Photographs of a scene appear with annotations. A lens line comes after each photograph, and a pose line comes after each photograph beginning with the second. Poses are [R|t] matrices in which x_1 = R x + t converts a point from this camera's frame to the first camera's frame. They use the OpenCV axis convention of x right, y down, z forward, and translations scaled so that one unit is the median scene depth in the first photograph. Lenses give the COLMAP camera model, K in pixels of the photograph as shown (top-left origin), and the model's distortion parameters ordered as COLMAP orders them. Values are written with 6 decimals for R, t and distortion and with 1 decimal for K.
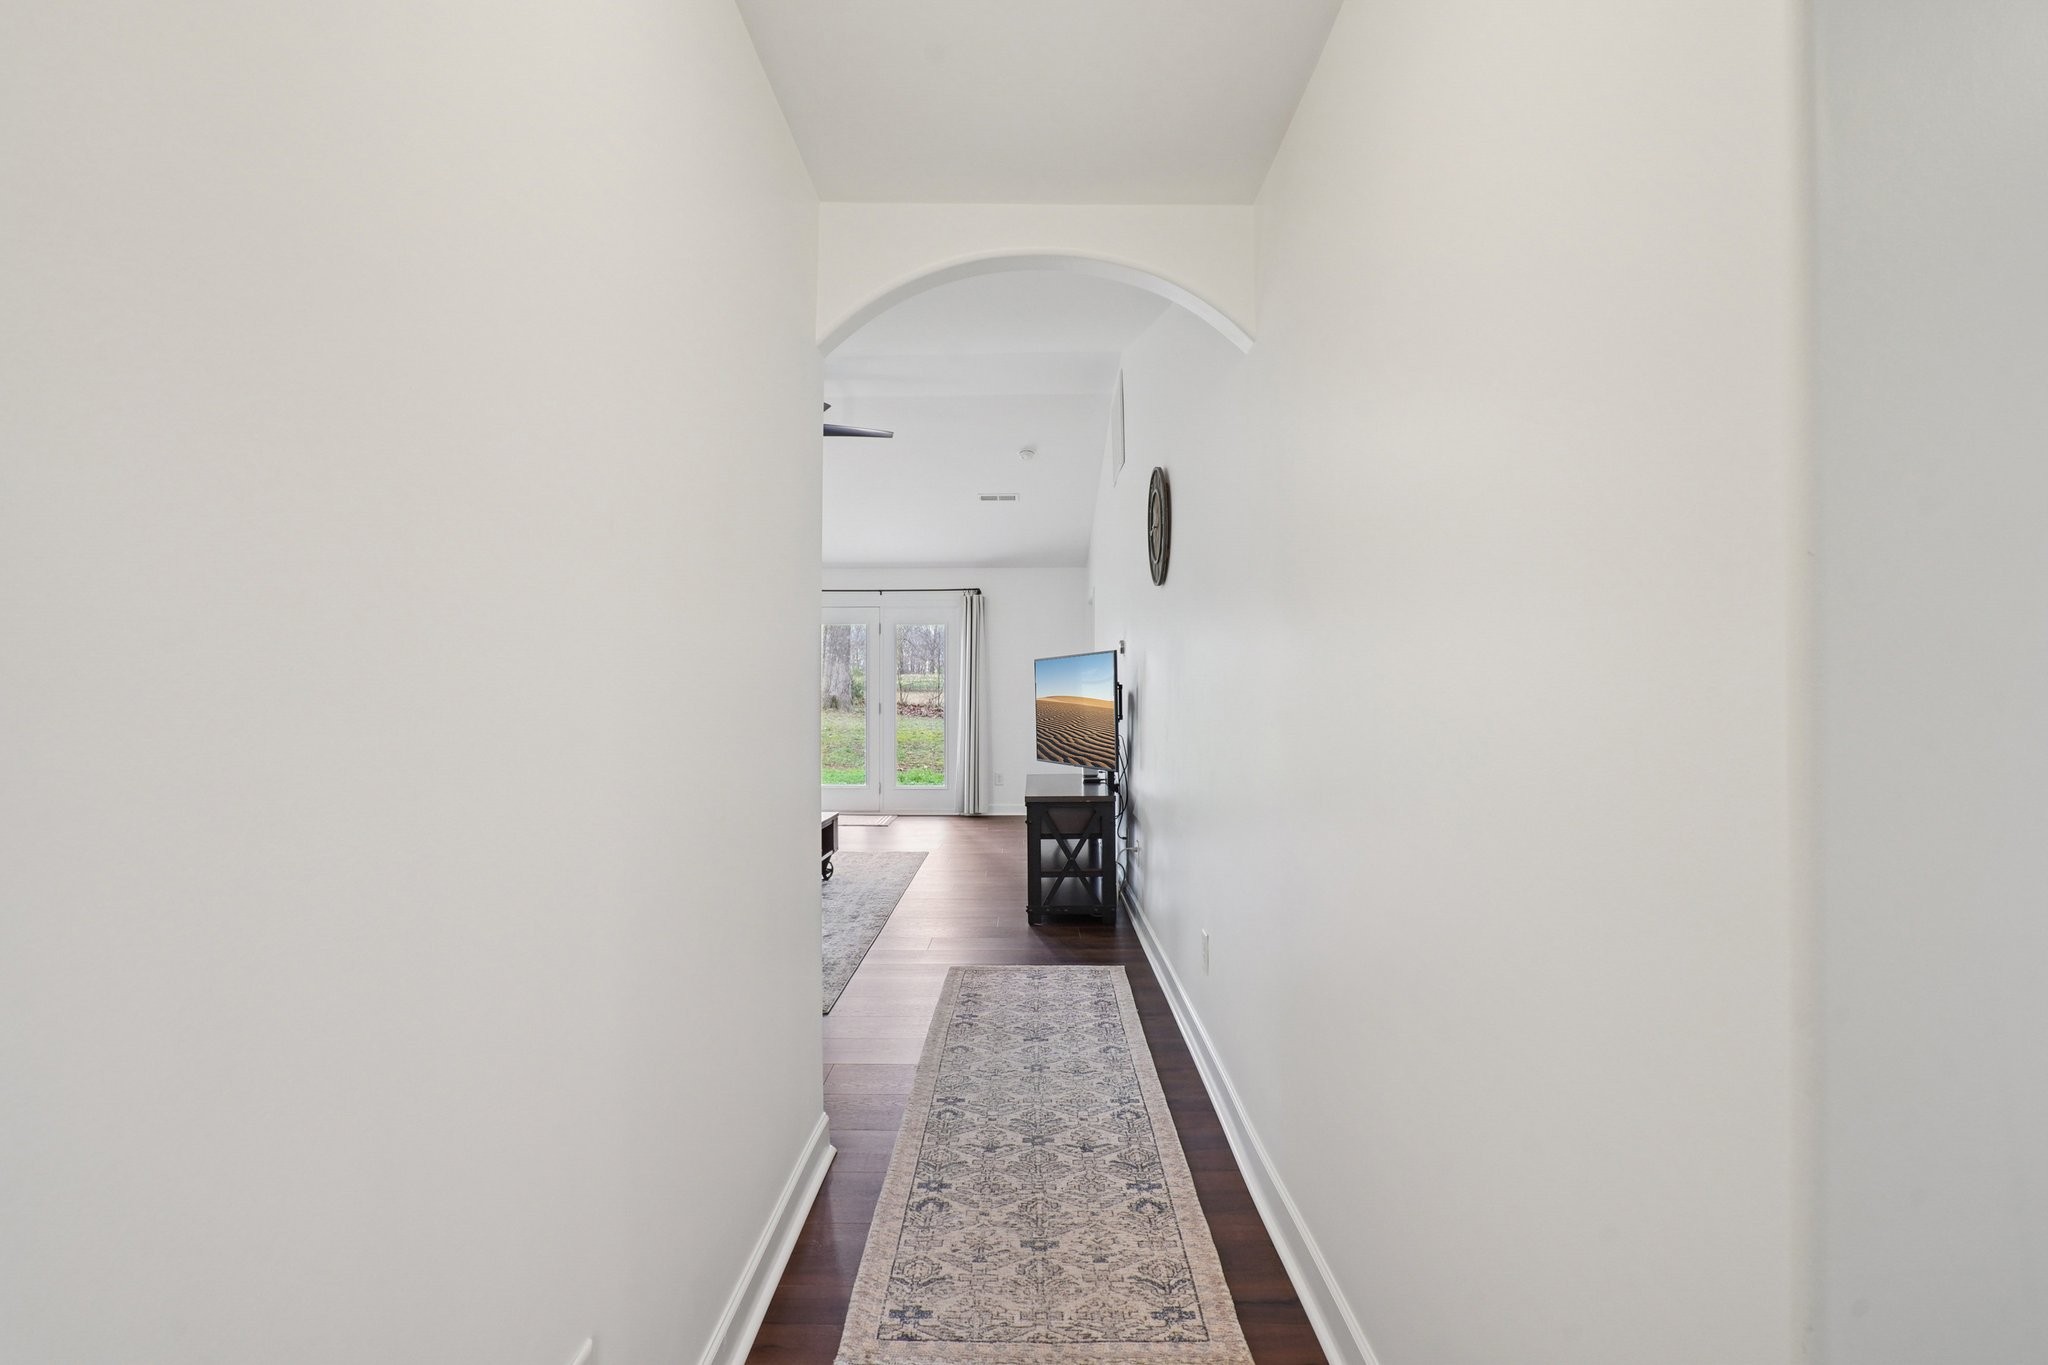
lens RADIAL K [[962.3, 0, 1012.5], [0, 962.3, 686.4], [0, 0, 1]] dist [-0.054082, 0.018050]
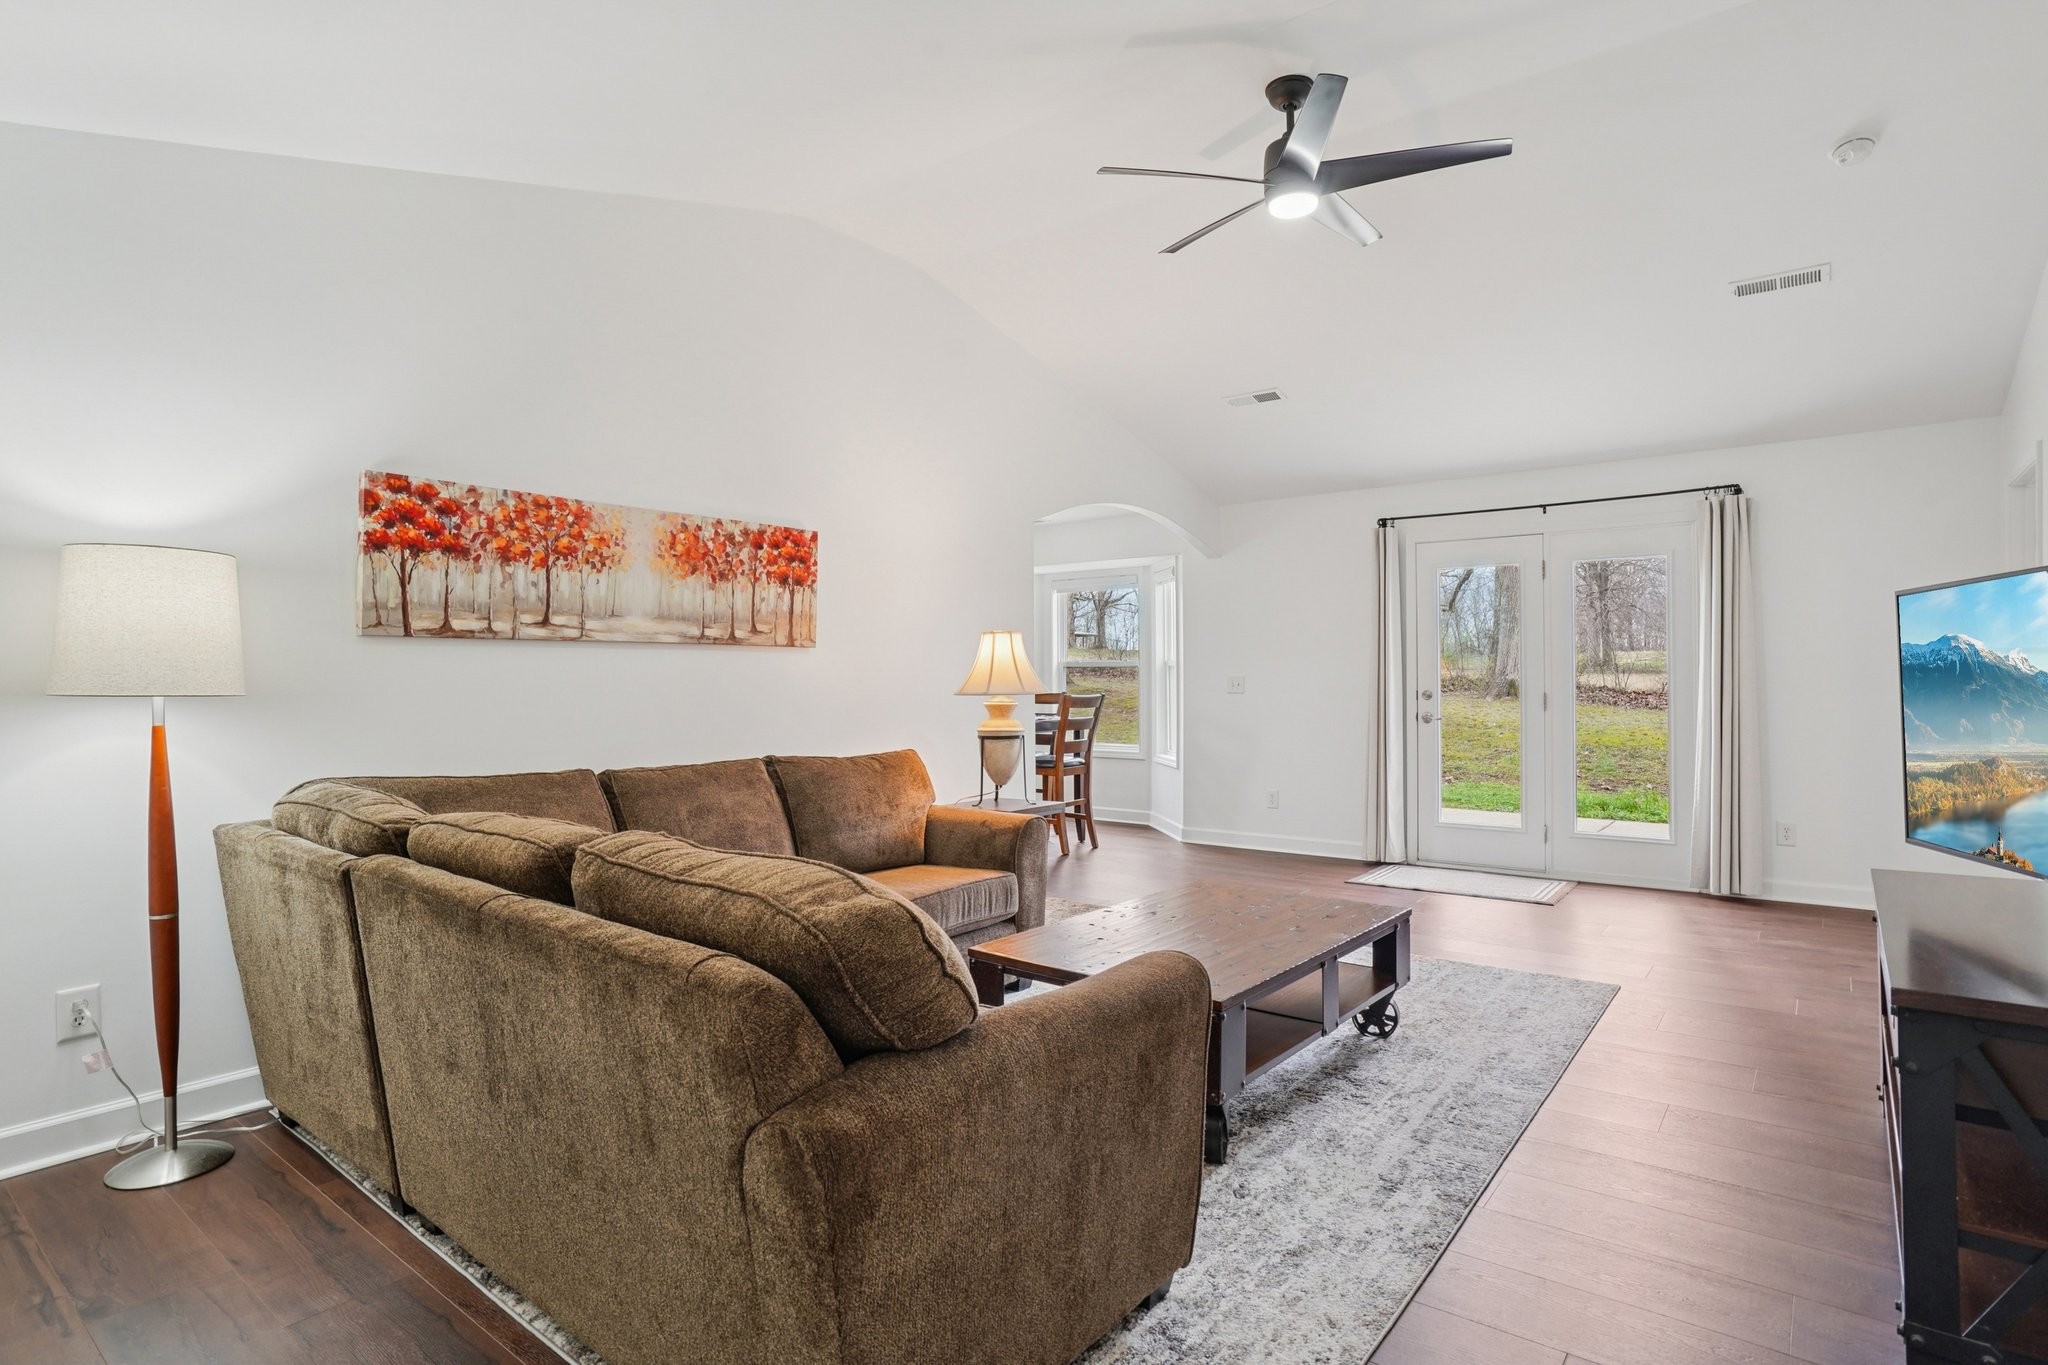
lens RADIAL K [[1055.6, 0, 1014.2], [0, 1055.6, 667.4], [0, 0, 1]] dist [-0.032474, 0.003735]
pose [[0.797168, -0.008226, -0.603701, -0.006956], [0.007133, 0.999966, -0.004206, 0.002416], [0.603715, -0.000953, 0.797200, 0.278593]]
